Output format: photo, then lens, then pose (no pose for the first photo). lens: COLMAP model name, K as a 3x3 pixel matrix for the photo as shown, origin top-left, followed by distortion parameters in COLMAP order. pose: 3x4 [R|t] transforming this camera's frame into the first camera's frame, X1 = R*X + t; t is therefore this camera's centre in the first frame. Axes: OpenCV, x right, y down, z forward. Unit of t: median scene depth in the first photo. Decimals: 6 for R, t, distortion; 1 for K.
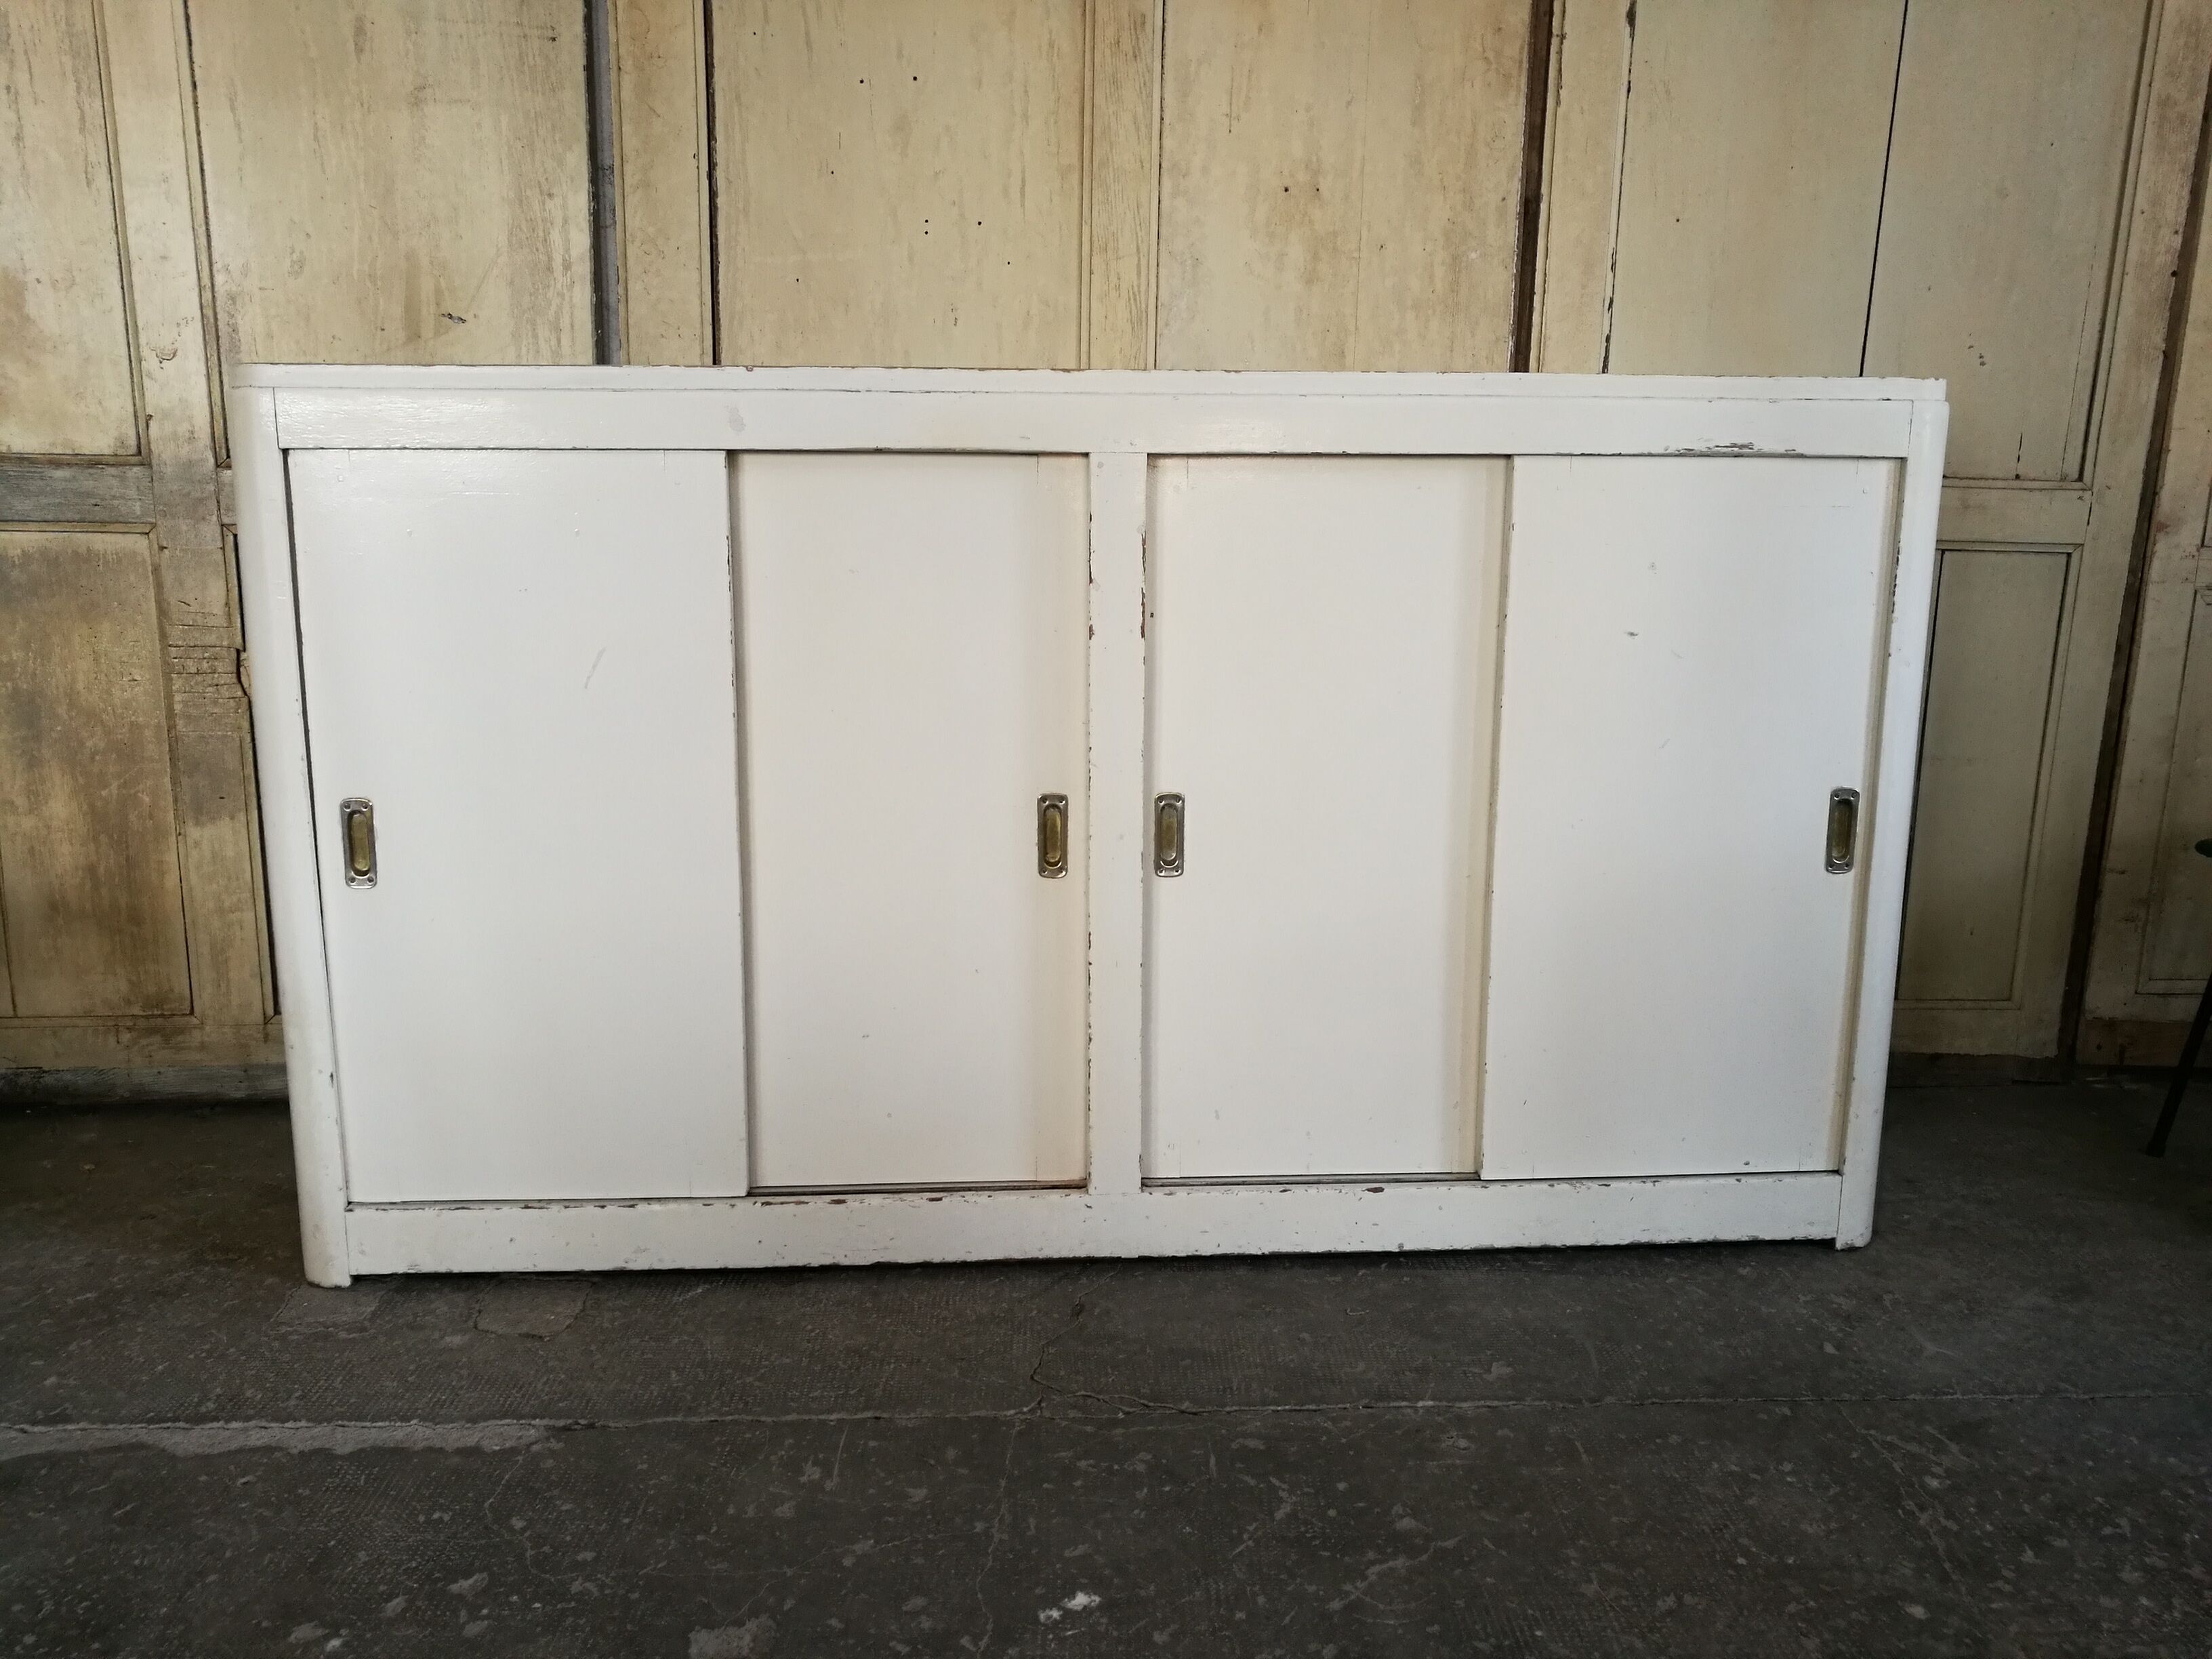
lens RADIAL K [[1751.2, 0, 1101.4], [0, 1751.2, 824.4], [0, 0, 1]] dist [-0.043273, 0.062668]
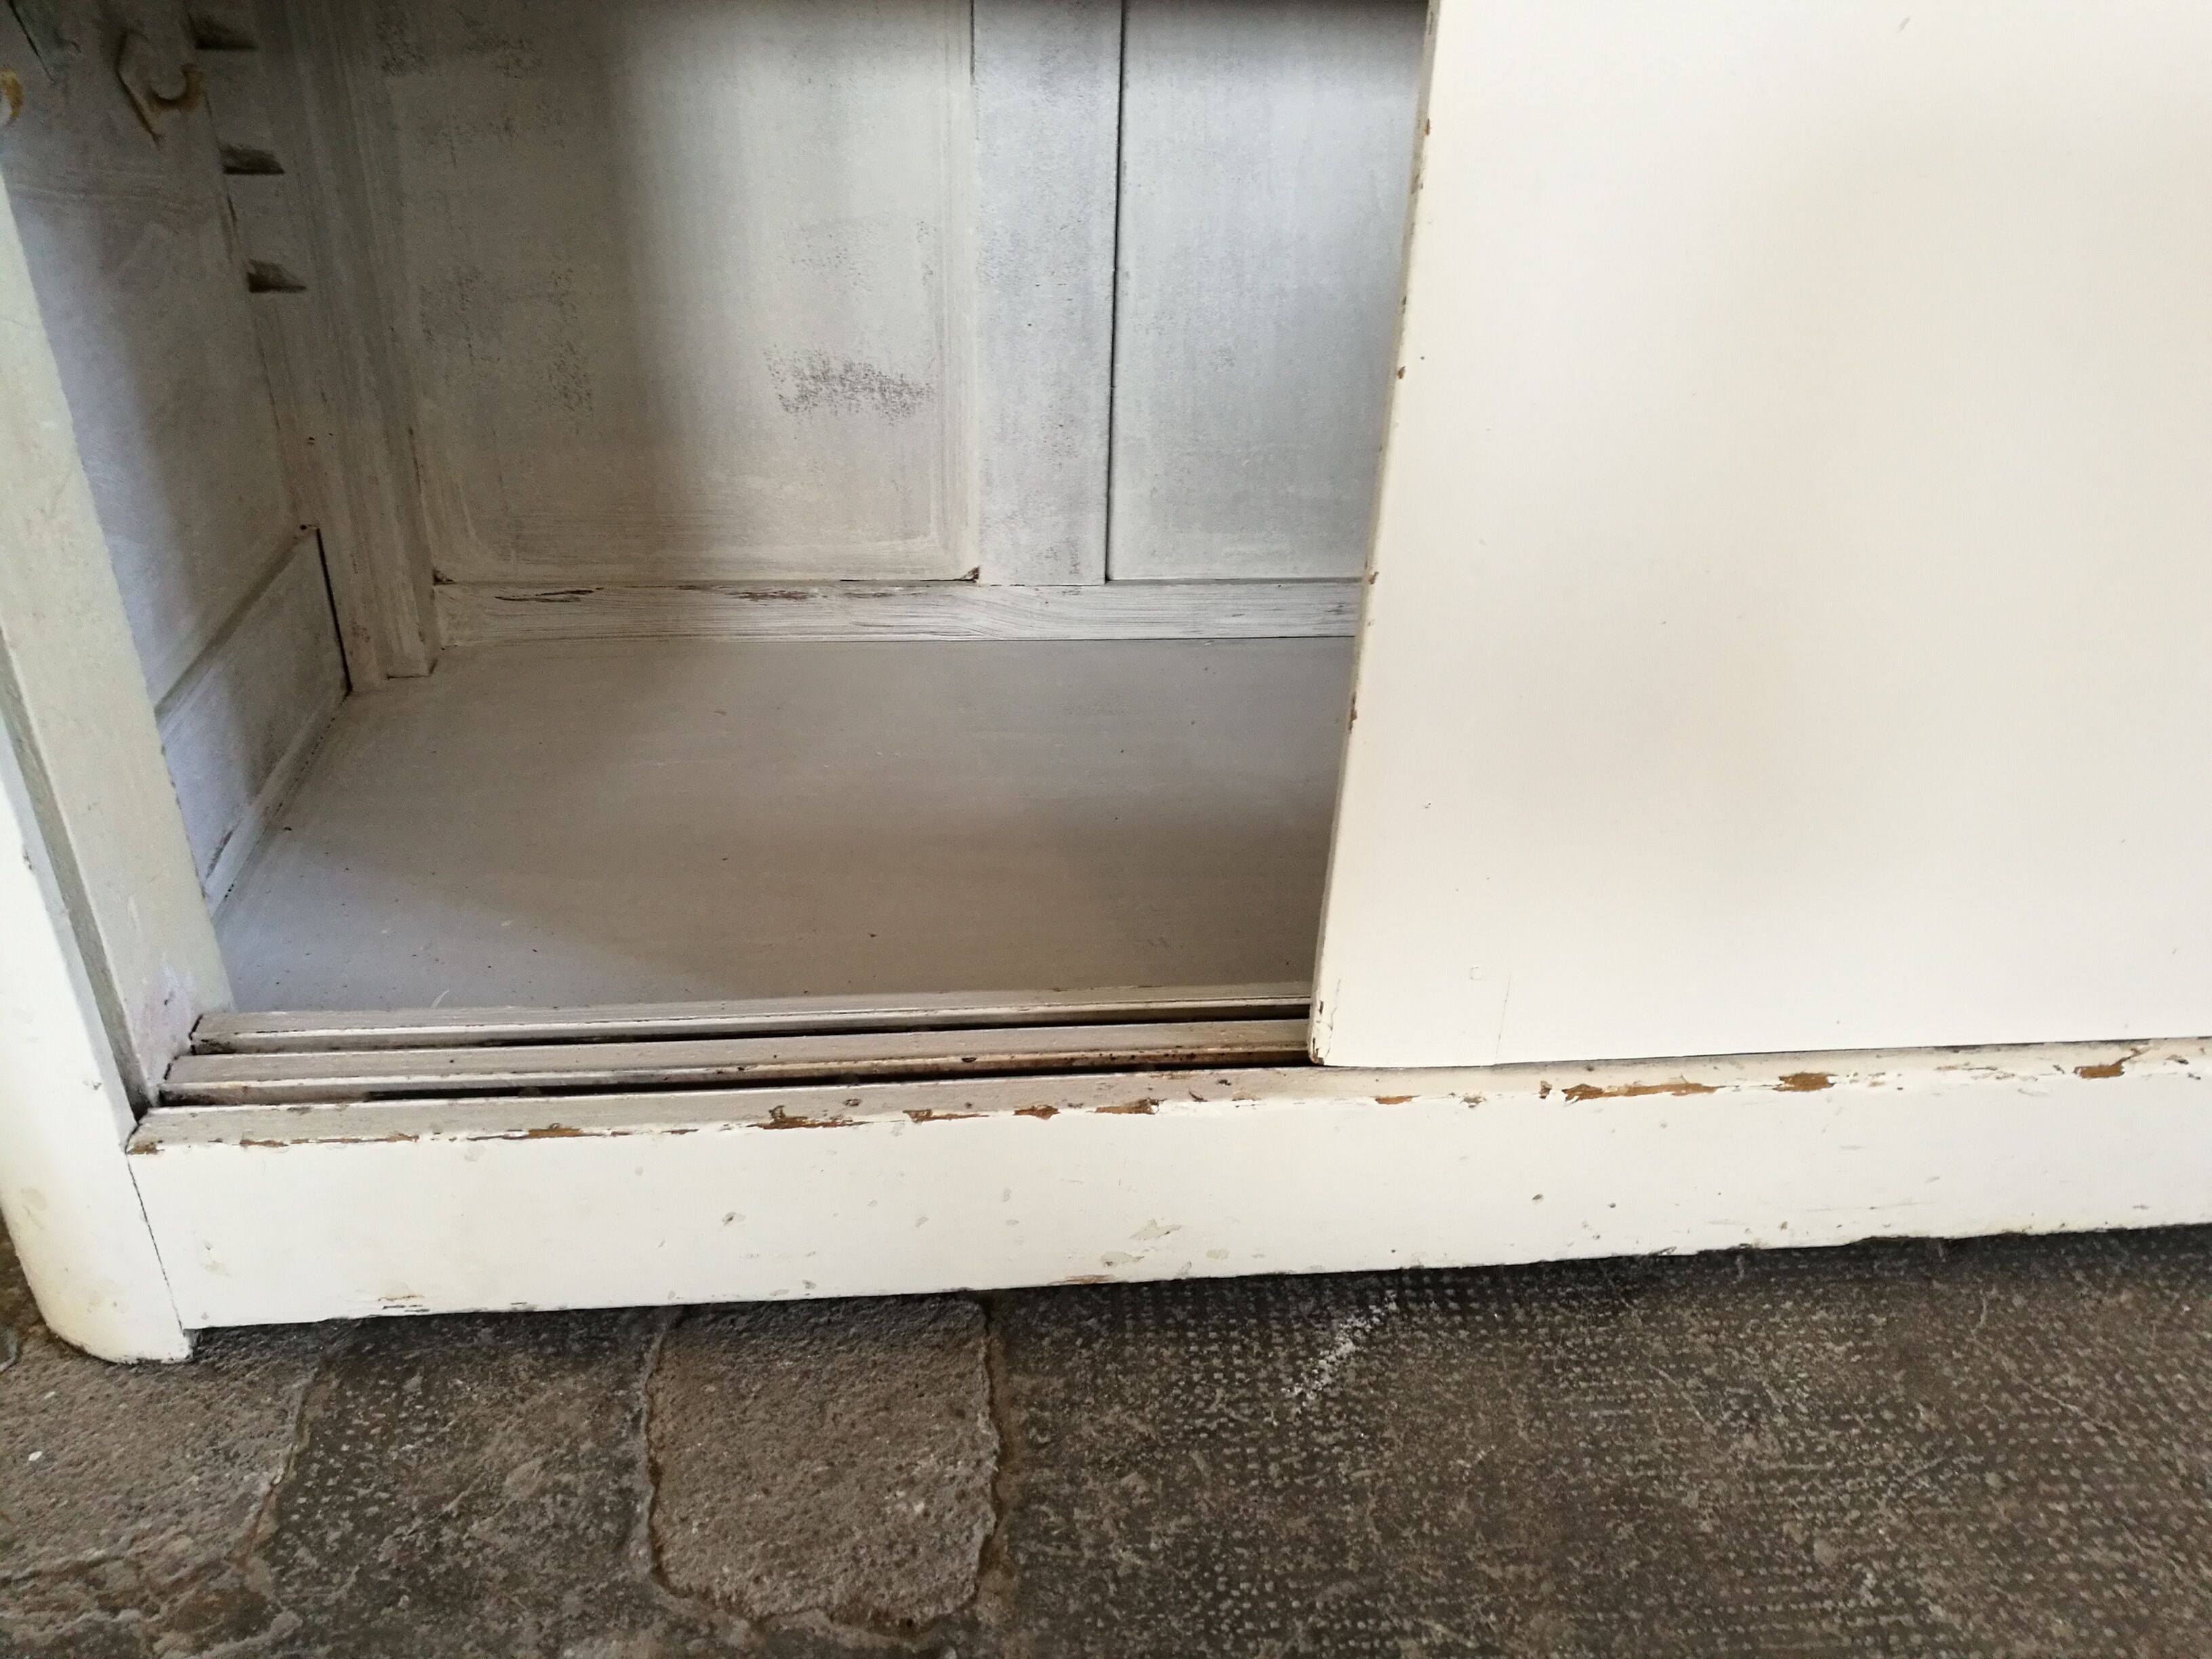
lens RADIAL K [[1751.2, 0, 1098.9], [0, 1751.2, 818.8], [0, 0, 1]] dist [-0.043273, 0.062668]
pose [[0.998588, 0.008106, 0.052504, -0.283664], [-0.024947, 0.944102, 0.328707, 0.074497], [-0.046904, -0.329552, 0.942971, 0.718498]]
